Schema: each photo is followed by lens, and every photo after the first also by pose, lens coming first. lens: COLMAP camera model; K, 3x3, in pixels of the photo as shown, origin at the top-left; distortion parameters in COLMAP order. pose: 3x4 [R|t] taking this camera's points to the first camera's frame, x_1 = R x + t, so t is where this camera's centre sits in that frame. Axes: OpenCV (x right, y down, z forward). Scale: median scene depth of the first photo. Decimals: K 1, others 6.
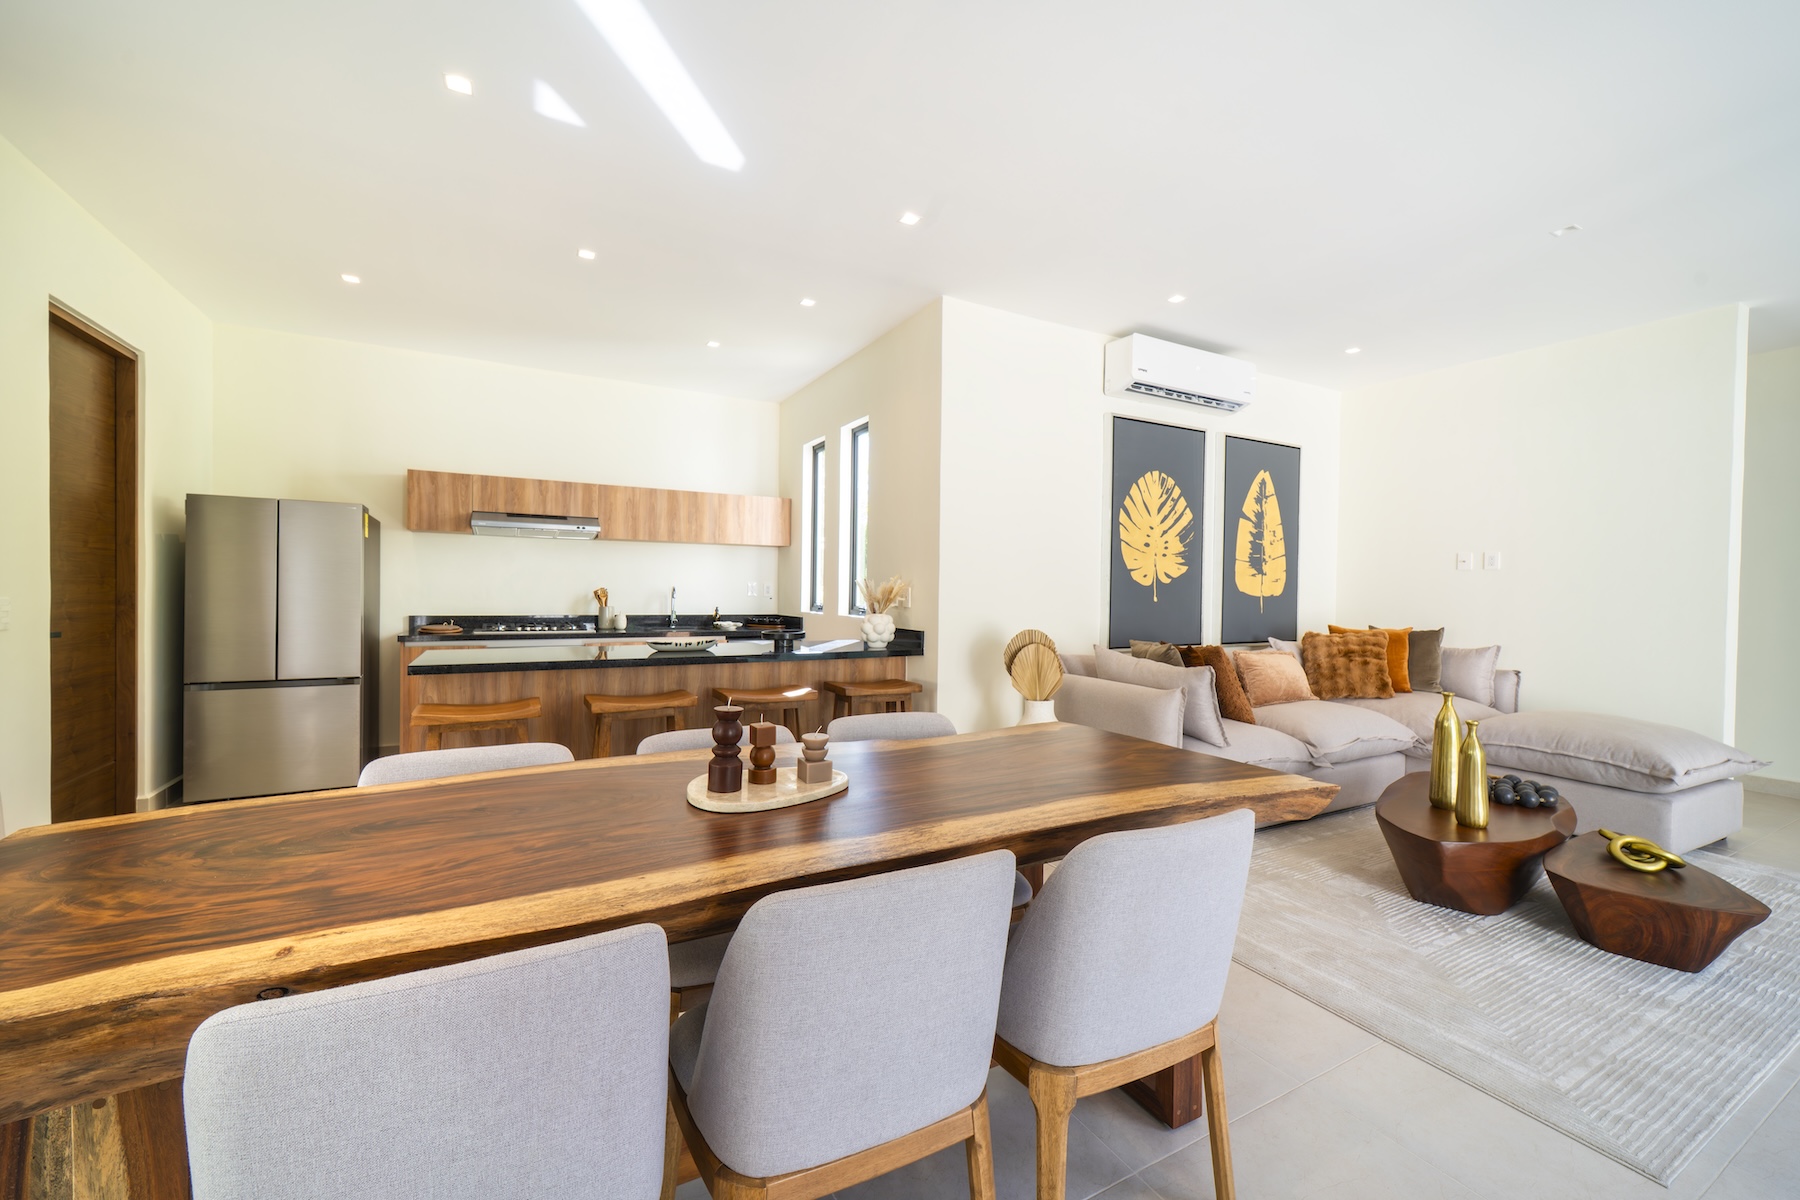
lens RADIAL K [[734.0, 0, 898.0], [0, 734.0, 598.9], [0, 0, 1]] dist [0.002510, -0.000323]
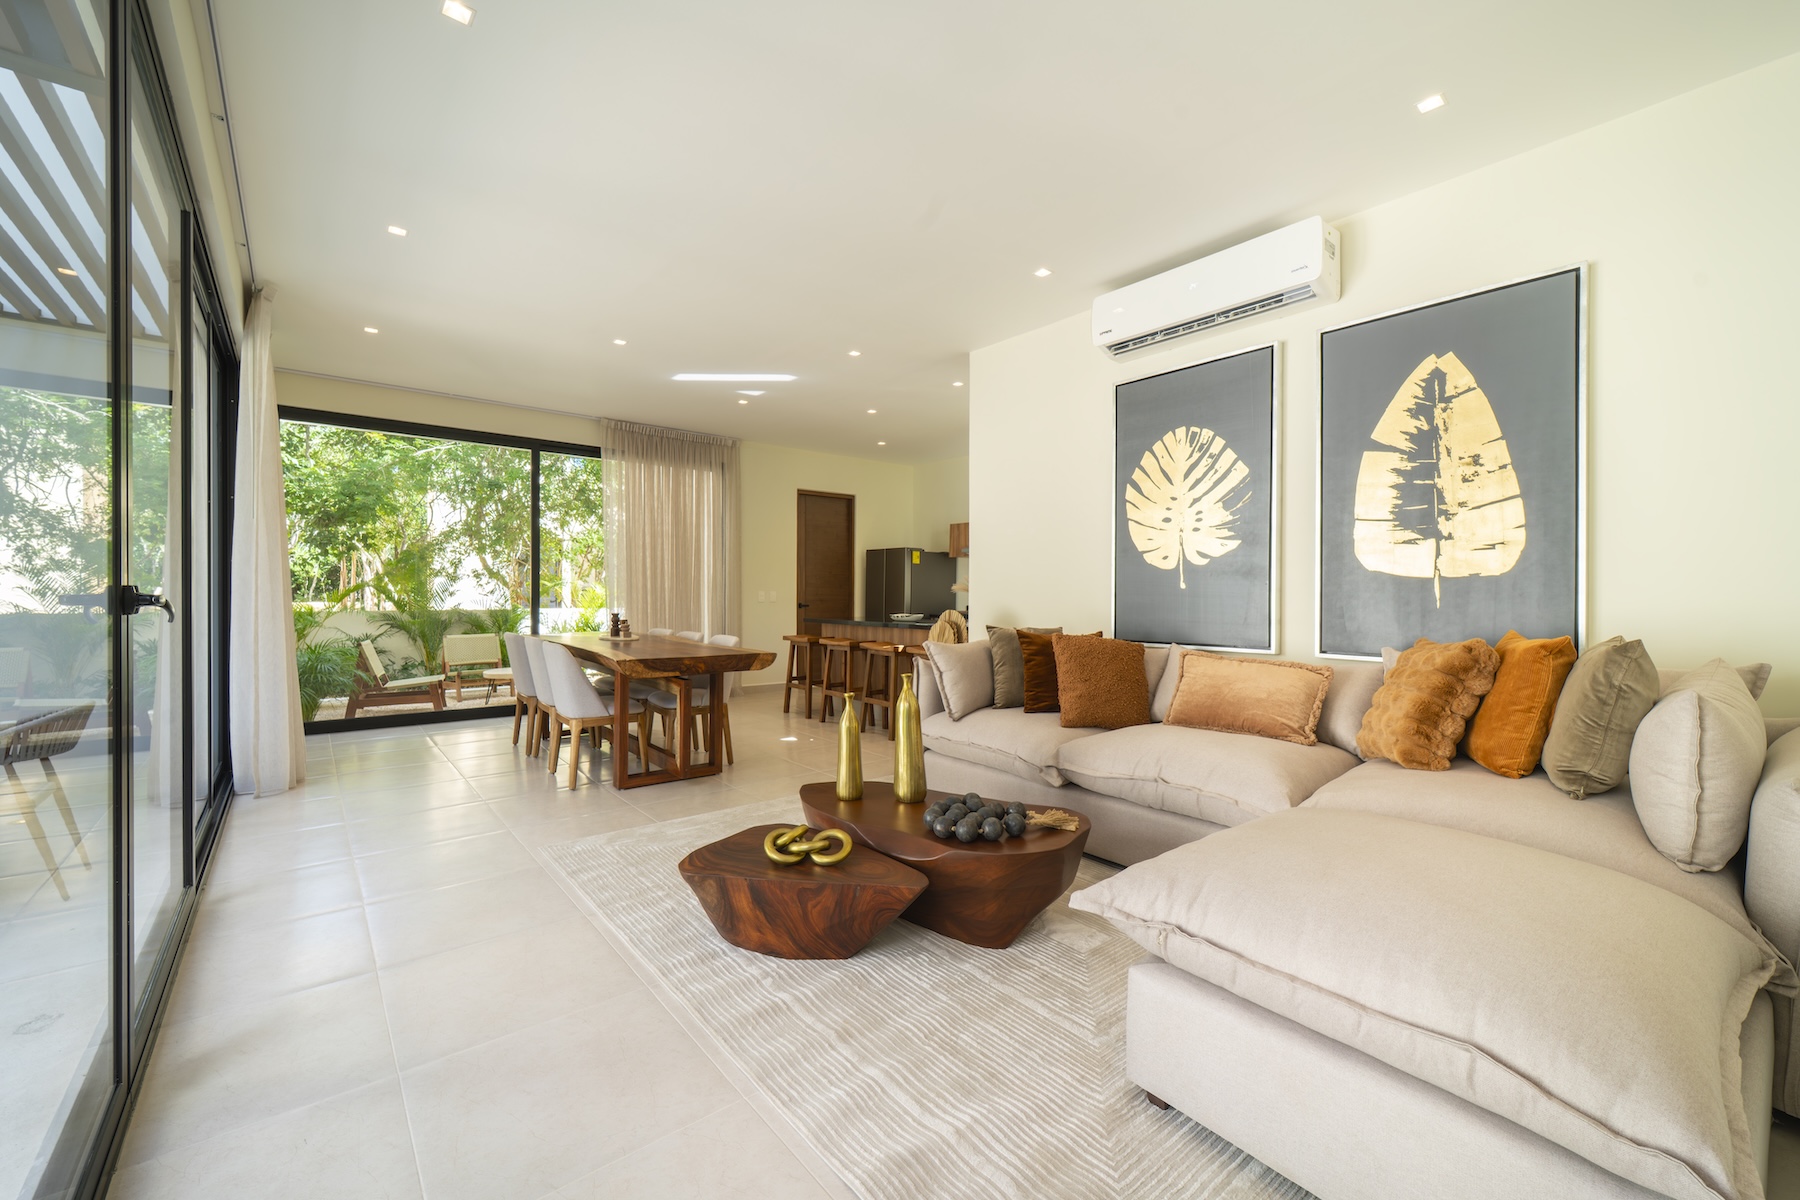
lens RADIAL K [[689.6, 0, 903.5], [0, 689.6, 594.9], [0, 0, 1]] dist [0.000644, 0.000039]
pose [[0.203697, -0.009293, -0.978990, 1.017967], [-0.013097, 0.999840, -0.012216, 0.023730], [0.978946, 0.015311, 0.203542, 0.539082]]
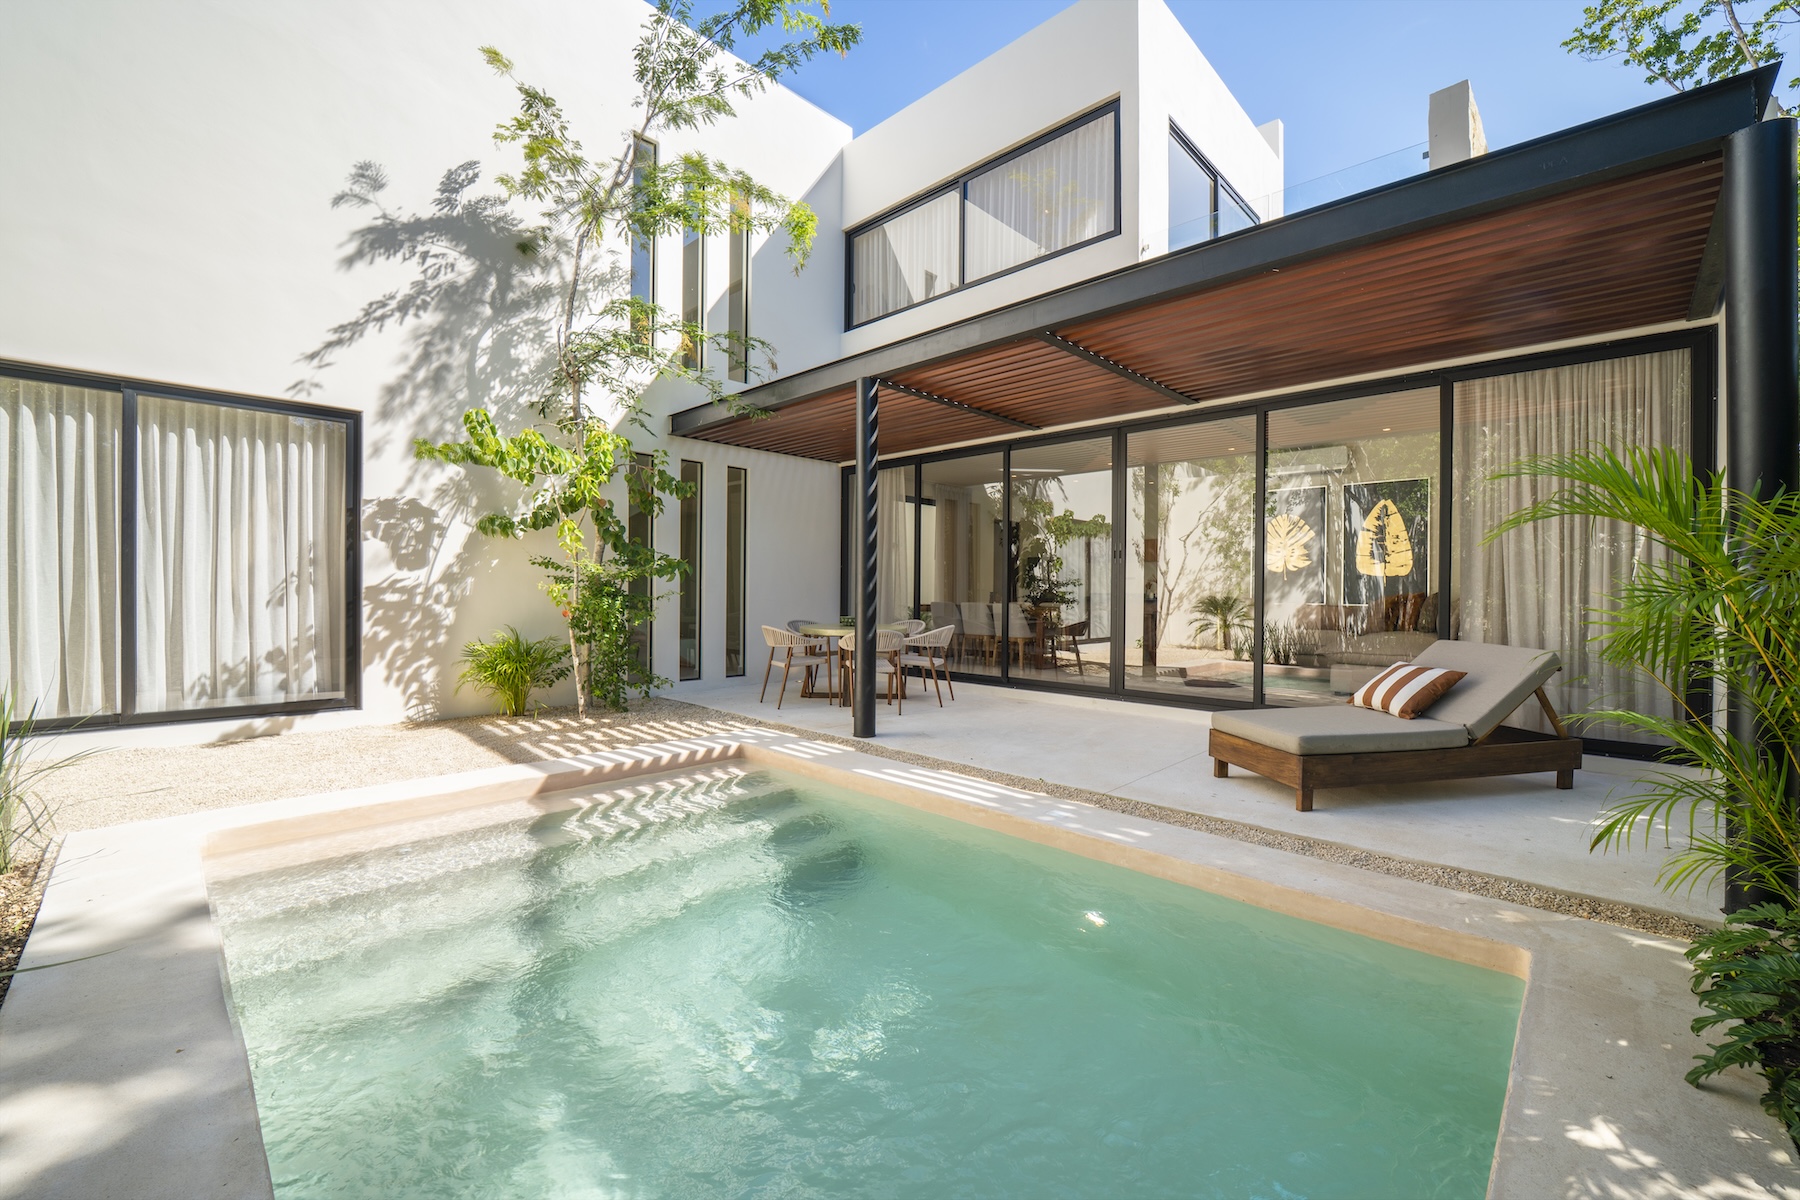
lens RADIAL K [[734.0, 0, 897.9], [0, 734.0, 593.2], [0, 0, 1]] dist [0.002510, -0.000323]
pose [[0.288848, -0.009712, -0.957326, 1.908969], [-0.011695, 0.999838, -0.013672, 0.075409], [0.957303, 0.015145, 0.288688, -0.552169]]
